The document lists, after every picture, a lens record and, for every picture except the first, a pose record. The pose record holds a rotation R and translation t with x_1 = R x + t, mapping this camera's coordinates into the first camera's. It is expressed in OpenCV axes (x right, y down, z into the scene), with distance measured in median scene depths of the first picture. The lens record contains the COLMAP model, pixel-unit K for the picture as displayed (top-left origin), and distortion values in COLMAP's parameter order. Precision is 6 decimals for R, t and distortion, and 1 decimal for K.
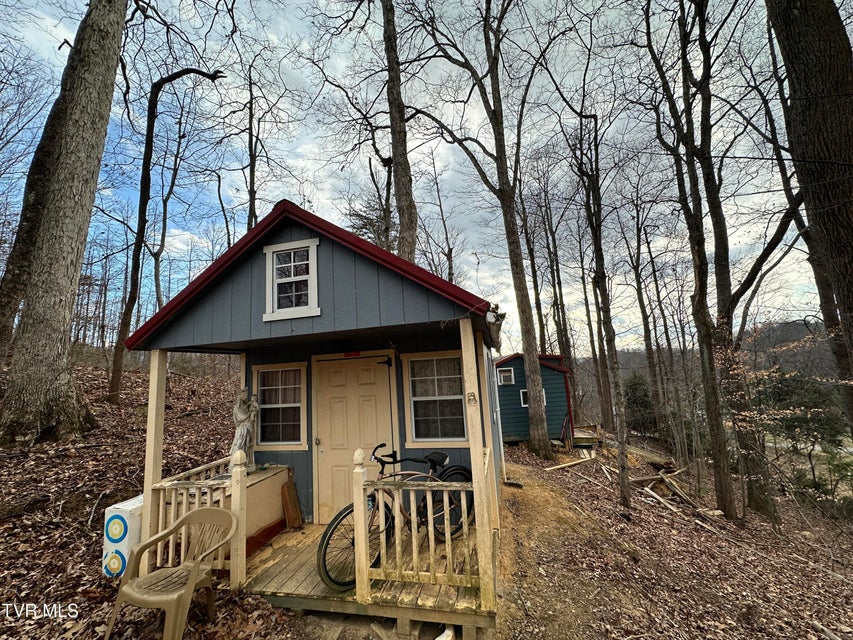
lens RADIAL K [[339.1, 0, 425.8], [0, 339.1, 319.2], [0, 0, 1]] dist [-0.001171, 0.000498]
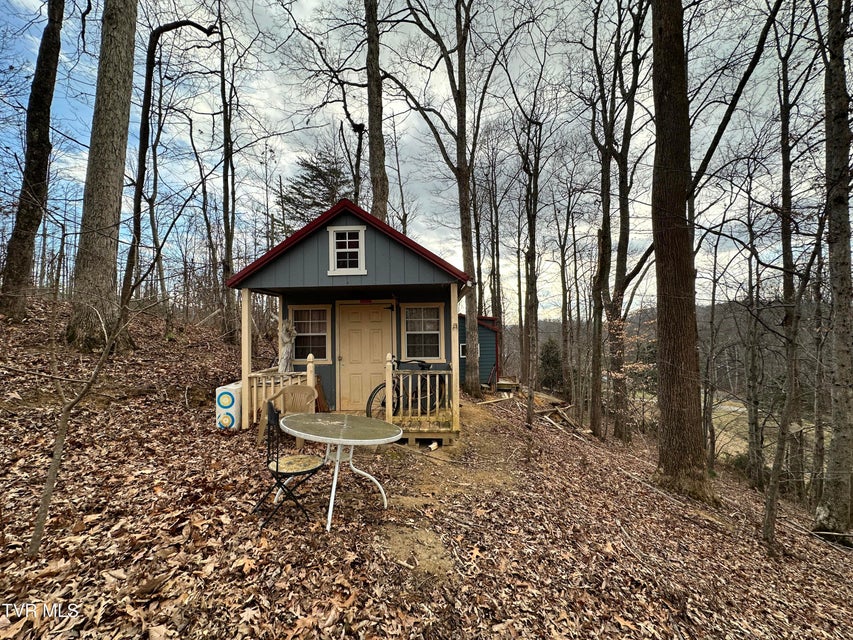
lens RADIAL K [[337.9, 0, 426.5], [0, 337.9, 320.0], [0, 0, 1]] dist [0.021487, -0.011367]
pose [[0.980964, 0.053520, 0.186669, -0.068586], [-0.074977, 0.991116, 0.109850, 0.000830], [-0.179132, -0.121755, 0.976262, -0.146383]]
